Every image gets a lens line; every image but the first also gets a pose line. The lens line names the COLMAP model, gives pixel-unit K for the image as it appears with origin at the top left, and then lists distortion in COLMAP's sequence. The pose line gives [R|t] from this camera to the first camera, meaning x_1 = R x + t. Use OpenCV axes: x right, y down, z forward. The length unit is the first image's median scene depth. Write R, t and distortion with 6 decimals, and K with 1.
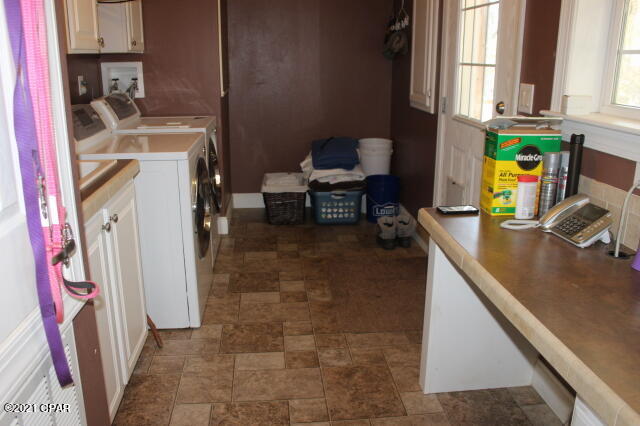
lens RADIAL K [[557.0, 0, 321.7], [0, 557.0, 212.5], [0, 0, 1]] dist [-0.105239, 0.008594]
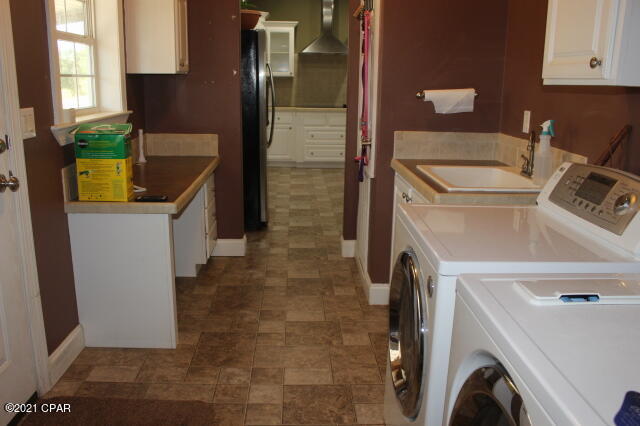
lens RADIAL K [[544.5, 0, 337.9], [0, 544.5, 218.1], [0, 0, 1]] dist [-0.126825, 0.101668]
pose [[-0.999570, -0.023043, 0.018155, -0.180727], [-0.010725, 0.863084, 0.504947, -0.500095], [-0.027304, 0.504535, -0.862960, 1.734561]]
